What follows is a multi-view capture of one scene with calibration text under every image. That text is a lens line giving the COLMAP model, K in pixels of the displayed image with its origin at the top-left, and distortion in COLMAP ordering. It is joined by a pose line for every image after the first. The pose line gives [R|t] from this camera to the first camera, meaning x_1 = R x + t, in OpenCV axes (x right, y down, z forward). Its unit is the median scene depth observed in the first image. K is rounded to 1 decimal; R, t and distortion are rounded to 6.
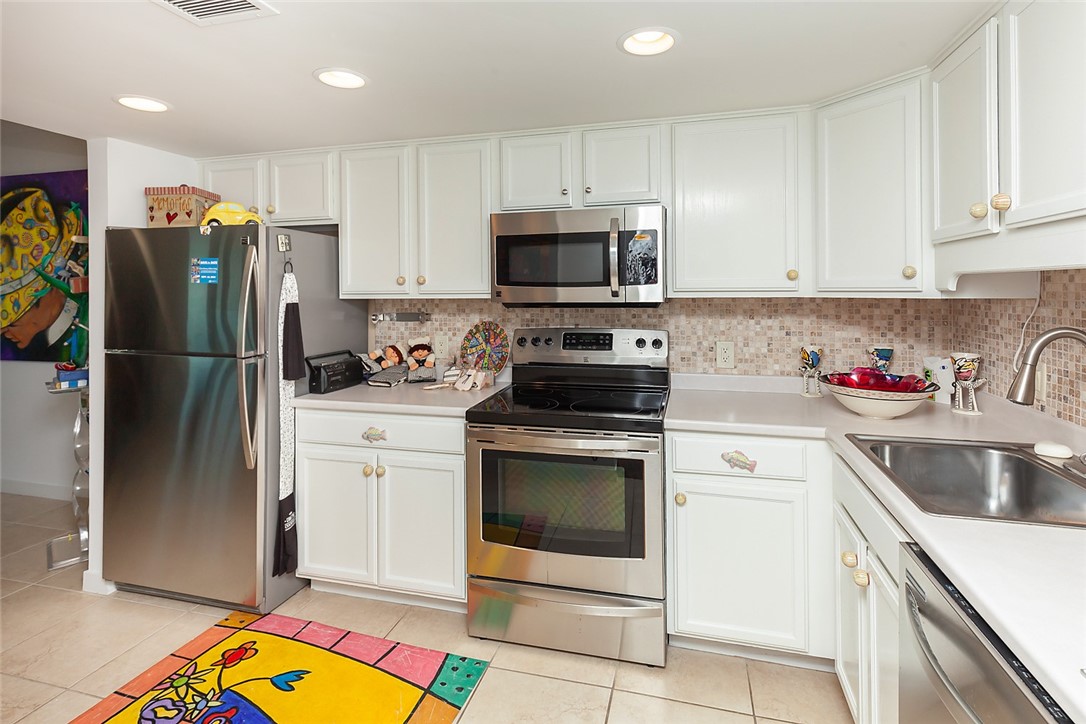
lens RADIAL K [[536.9, 0, 583.1], [0, 536.9, 290.9], [0, 0, 1]] dist [0.003099, -0.003044]
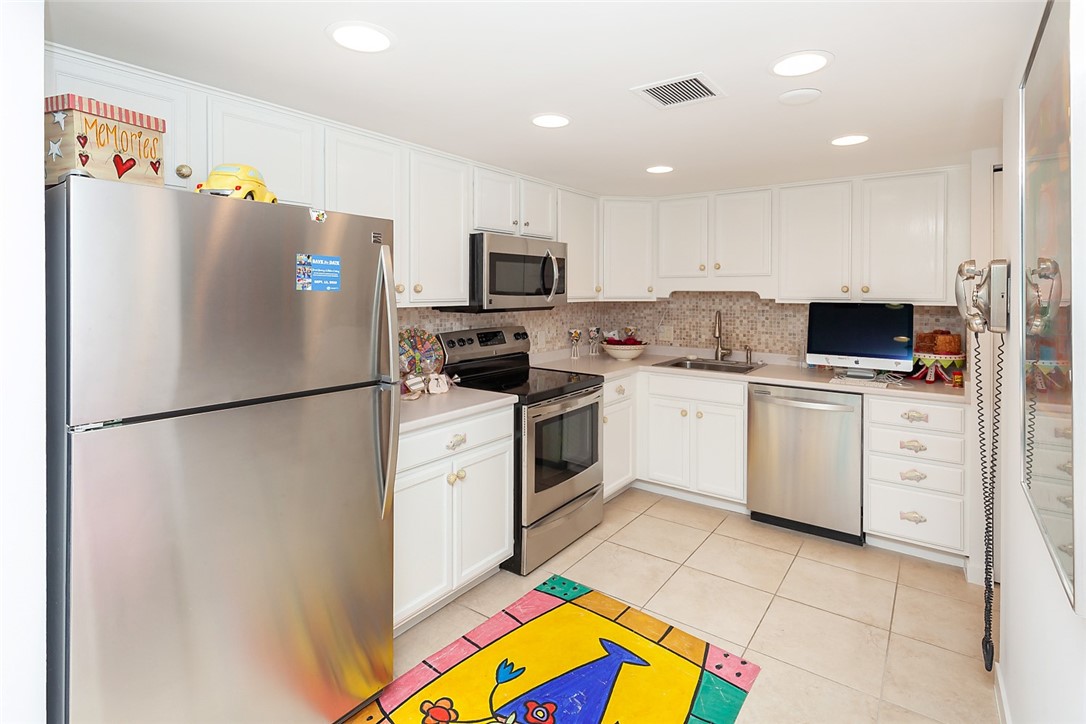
lens RADIAL K [[536.9, 0, 559.4], [0, 536.9, 297.3], [0, 0, 1]] dist [0.003099, -0.003044]
pose [[0.353499, -0.003690, 0.935427, -1.160108], [-0.001186, 0.999990, 0.004393, -0.008200], [-0.935434, -0.002662, 0.353491, 0.418904]]
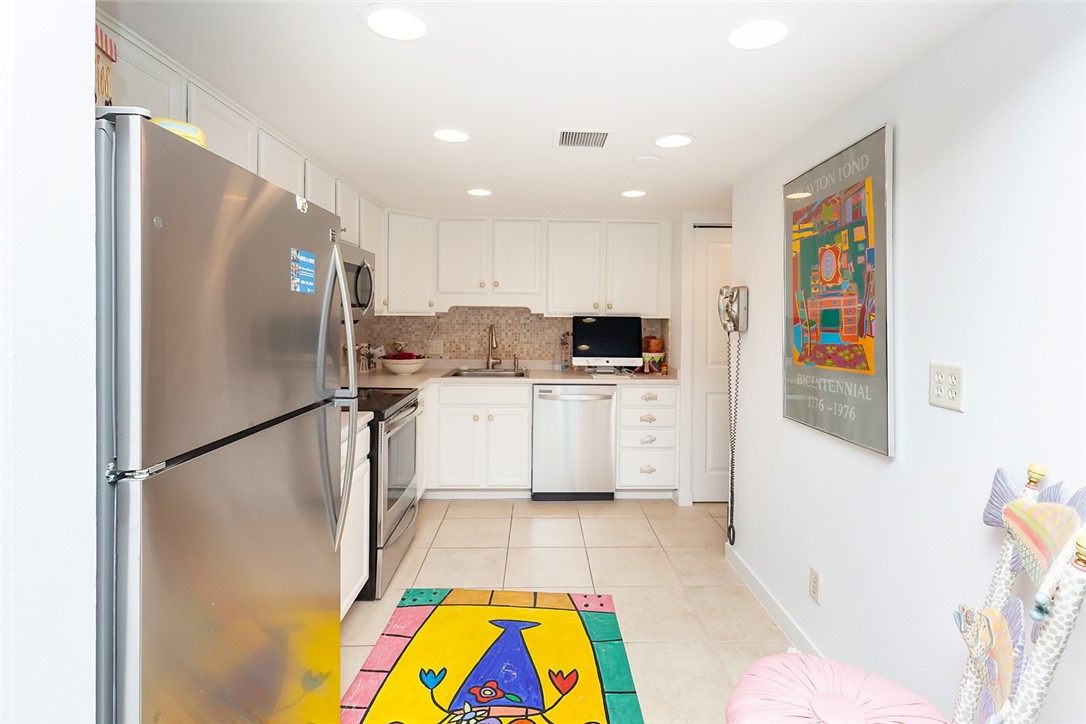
lens RADIAL K [[536.9, 0, 572.4], [0, 536.9, 318.5], [0, 0, 1]] dist [0.003099, -0.003044]
pose [[-0.306768, -0.005290, 0.951770, -1.271850], [-0.004617, 0.999981, 0.004069, 0.010389], [-0.951773, -0.003146, -0.306787, 0.828543]]
